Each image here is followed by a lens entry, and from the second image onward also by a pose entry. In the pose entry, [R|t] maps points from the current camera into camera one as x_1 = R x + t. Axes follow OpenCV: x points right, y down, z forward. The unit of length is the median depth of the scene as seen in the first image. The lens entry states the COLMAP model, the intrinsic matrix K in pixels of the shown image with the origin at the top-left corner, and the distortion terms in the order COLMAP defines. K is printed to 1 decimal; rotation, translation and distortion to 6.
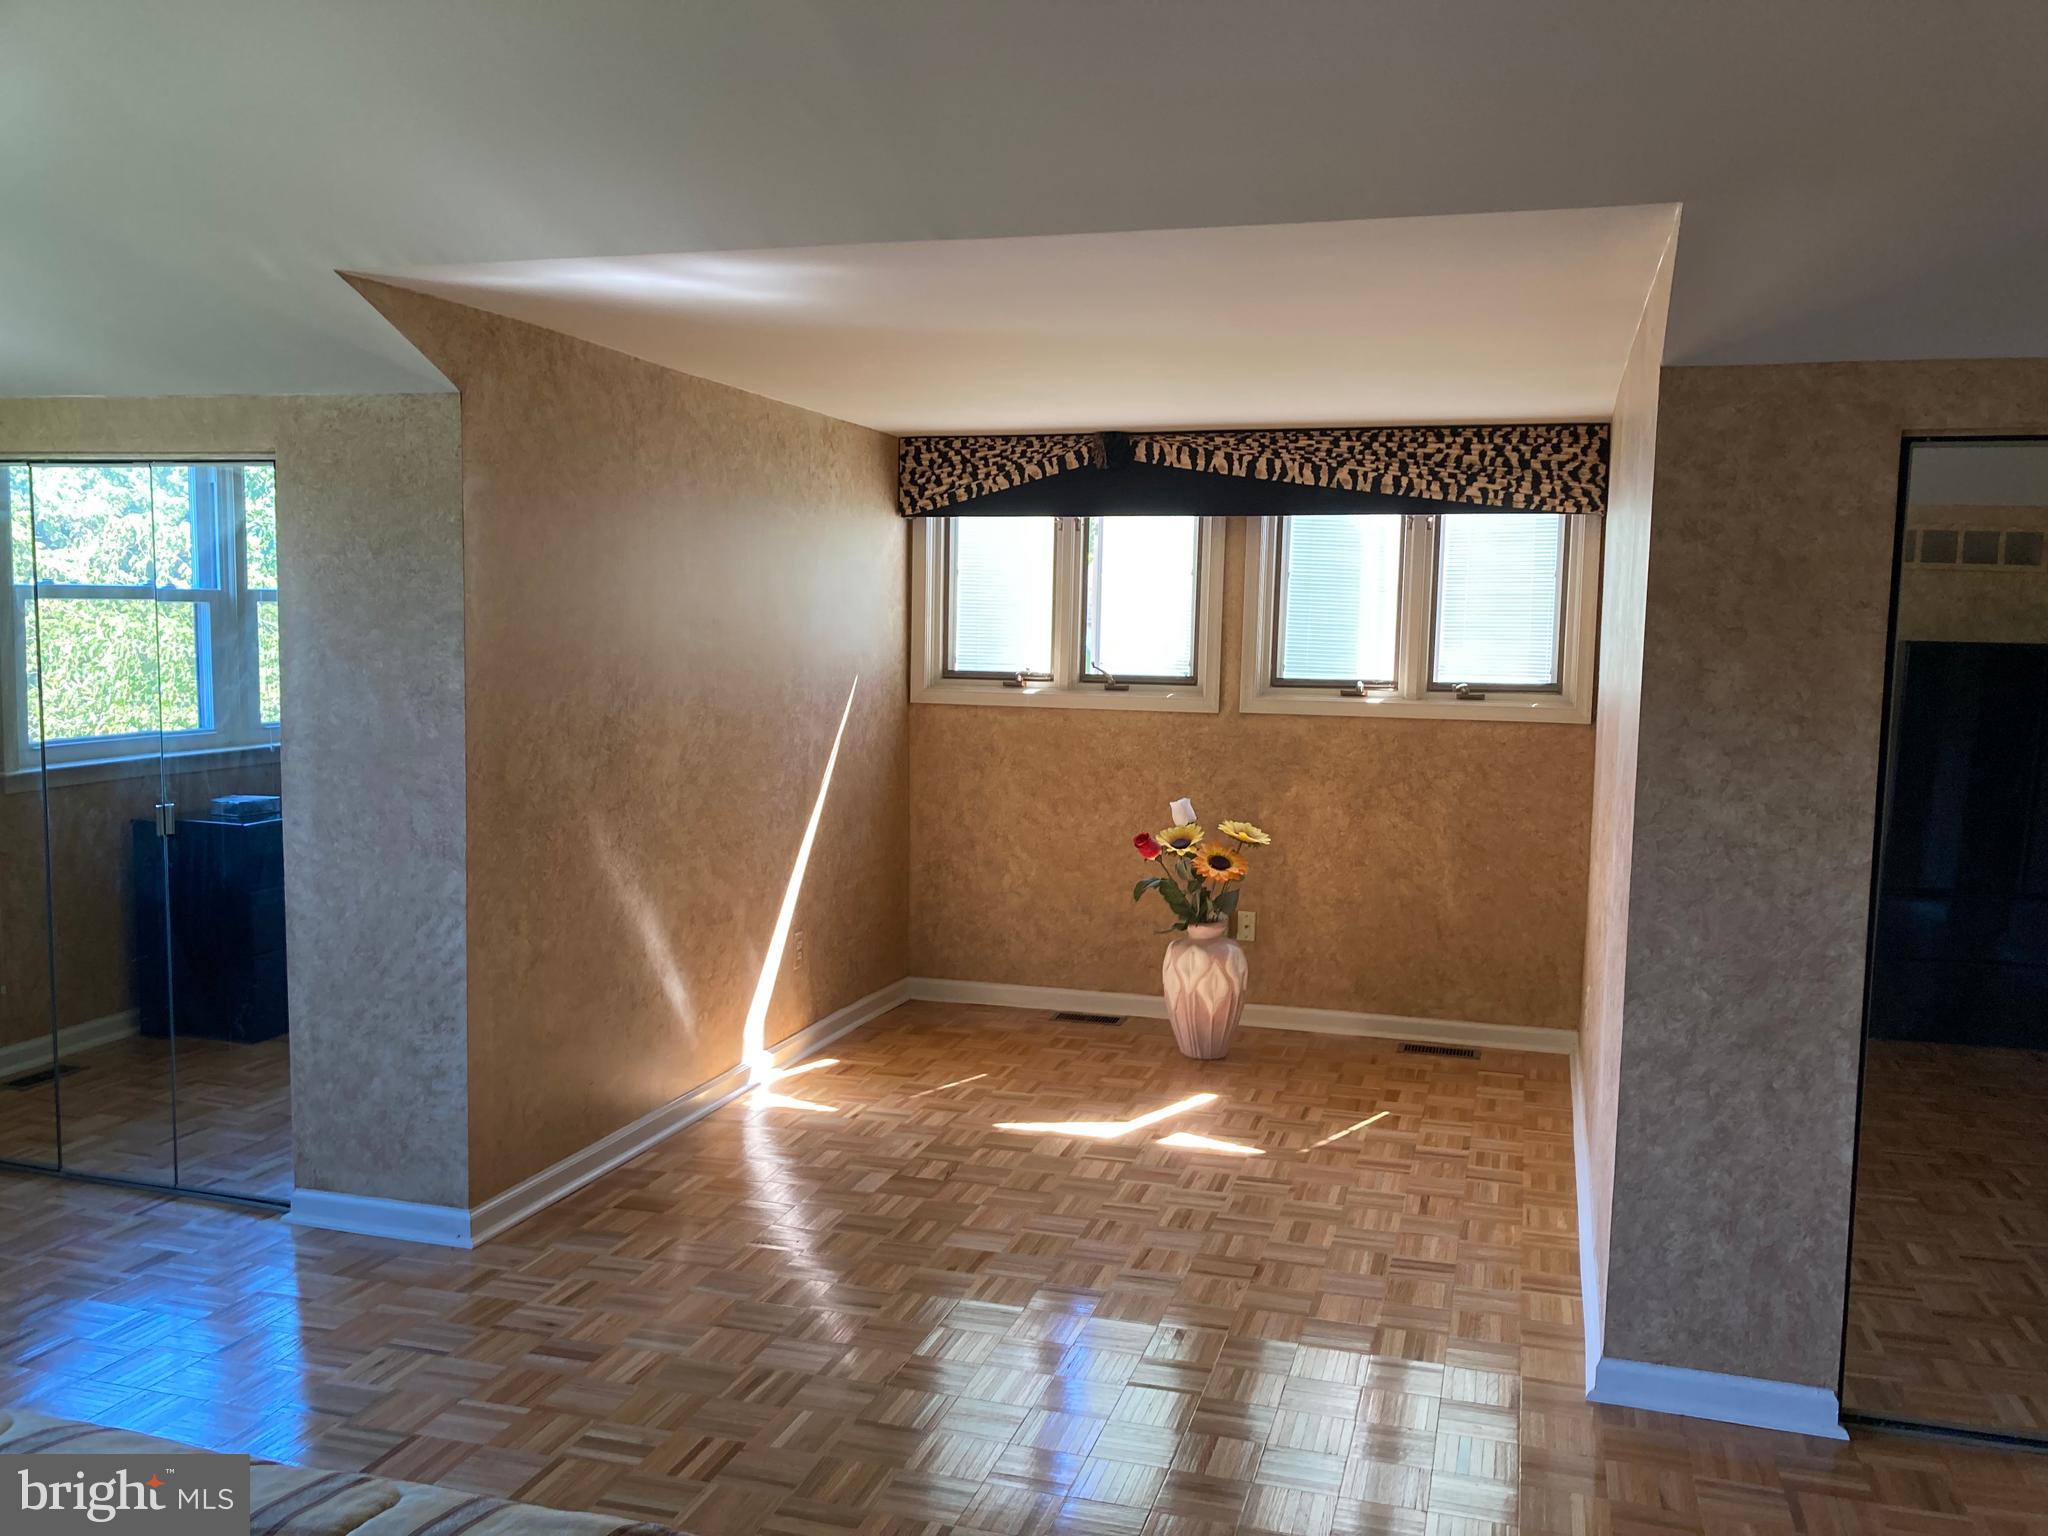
lens RADIAL K [[1720.8, 0, 1026.5], [0, 1720.8, 778.7], [0, 0, 1]] dist [0.030573, -0.011456]
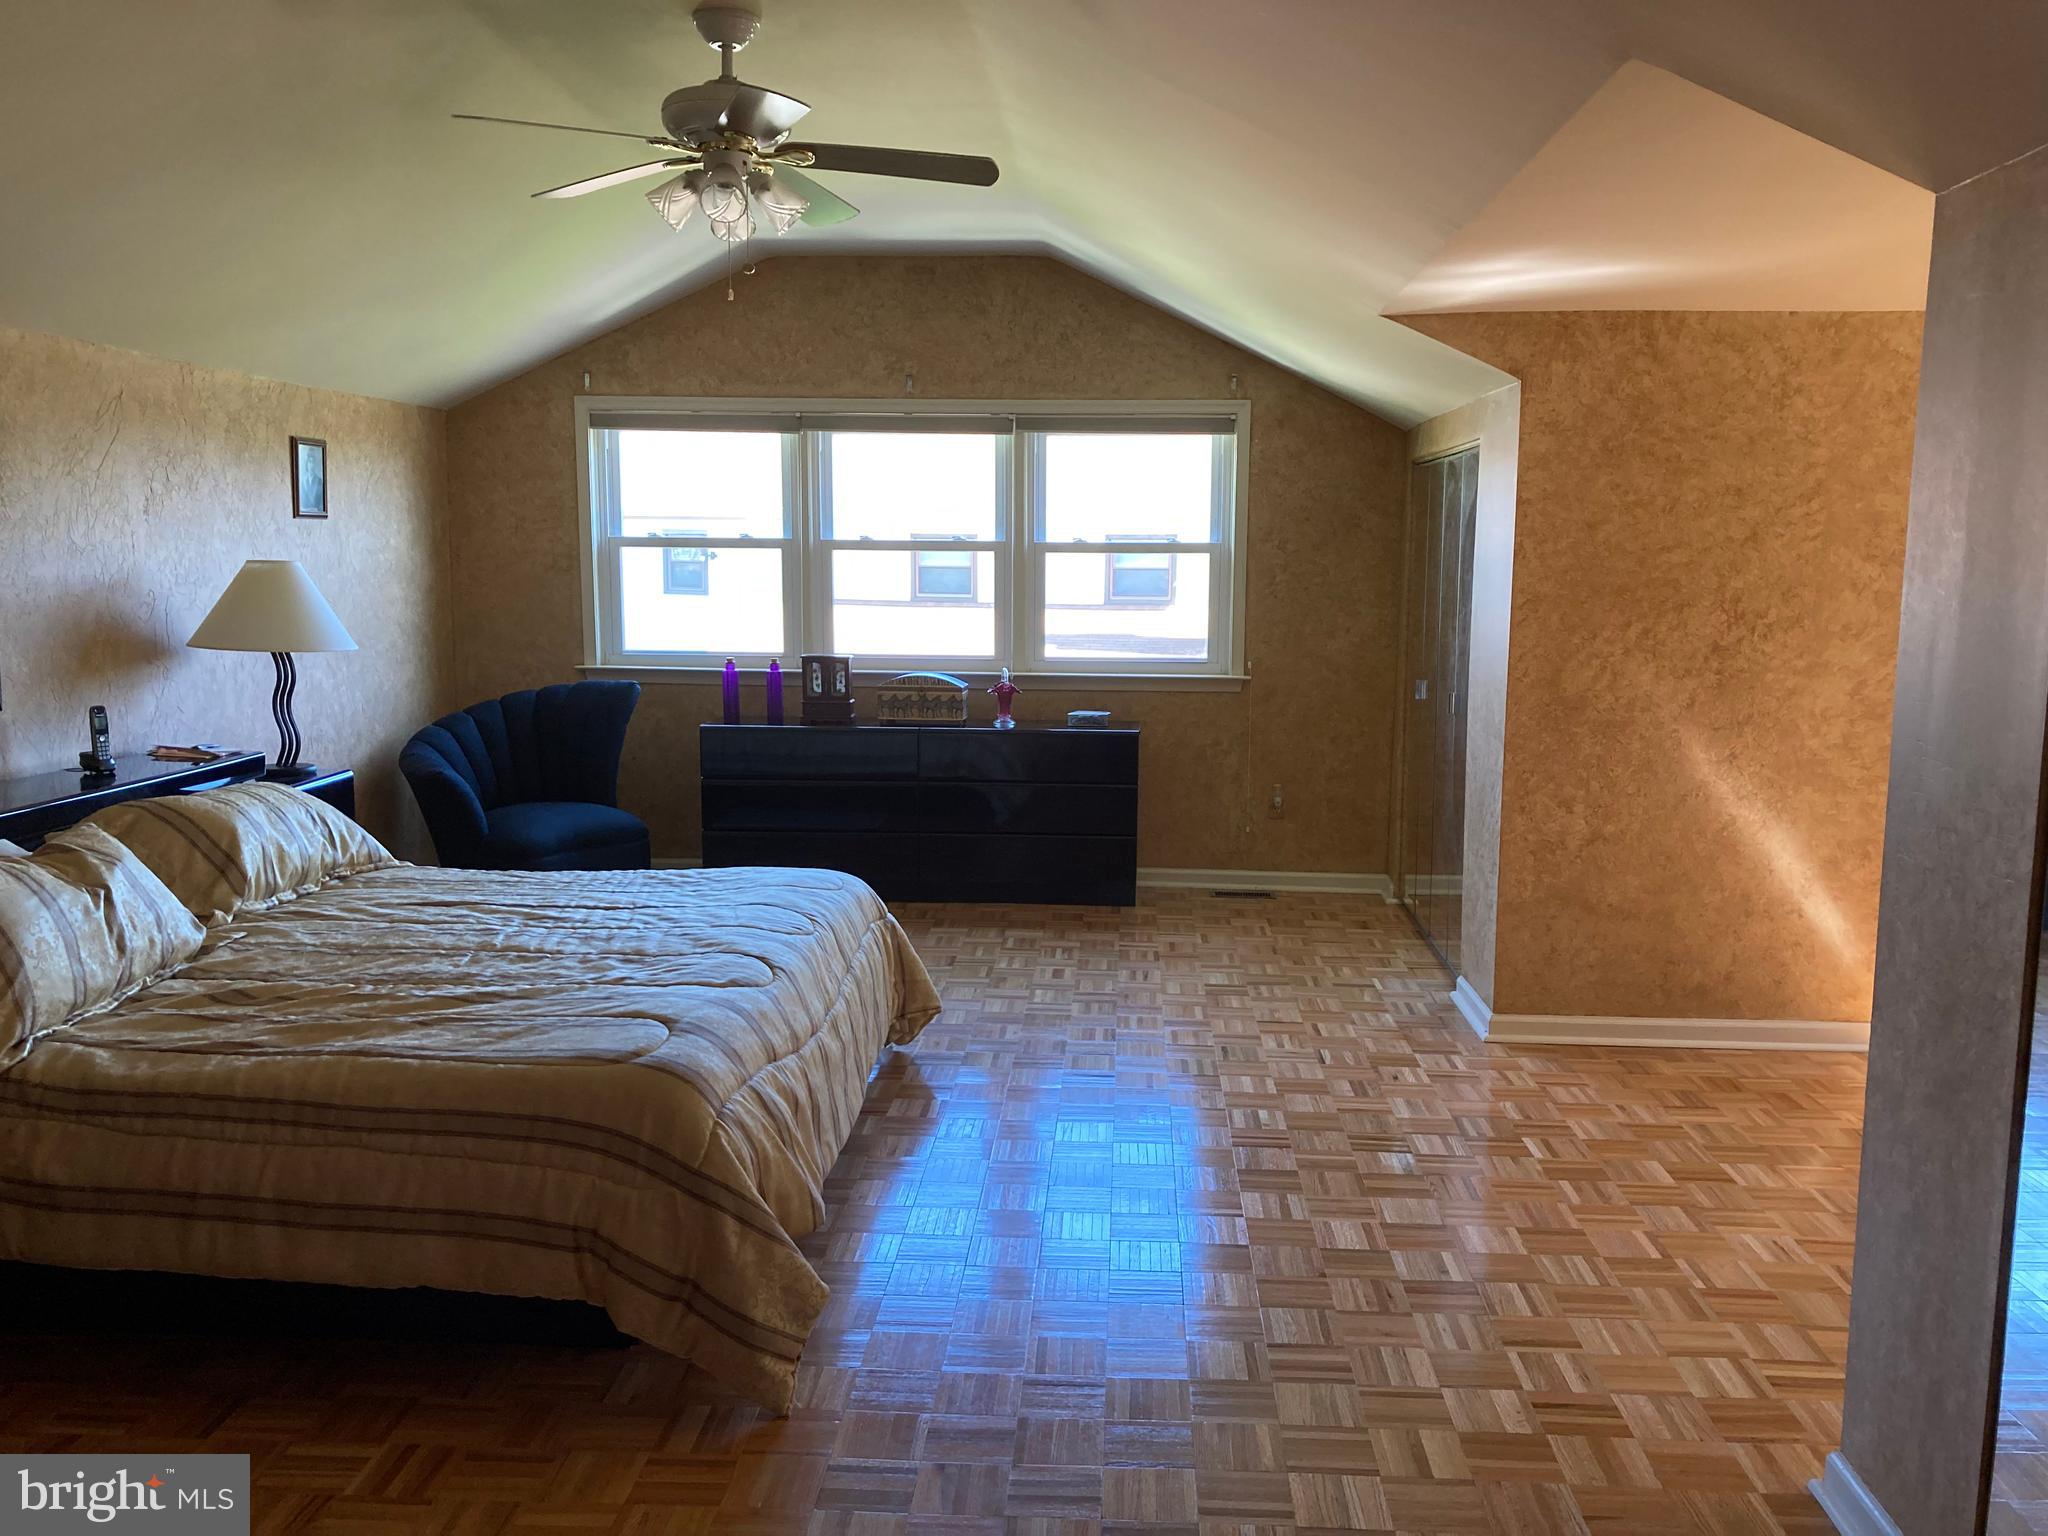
lens RADIAL K [[1720.8, 0, 1027.7], [0, 1720.8, 766.4], [0, 0, 1]] dist [0.030573, -0.011456]
pose [[0.224799, 0.100560, -0.969202, 0.771631], [-0.095173, 0.992171, 0.080869, -0.005607], [0.969746, 0.074063, 0.232609, 0.321025]]
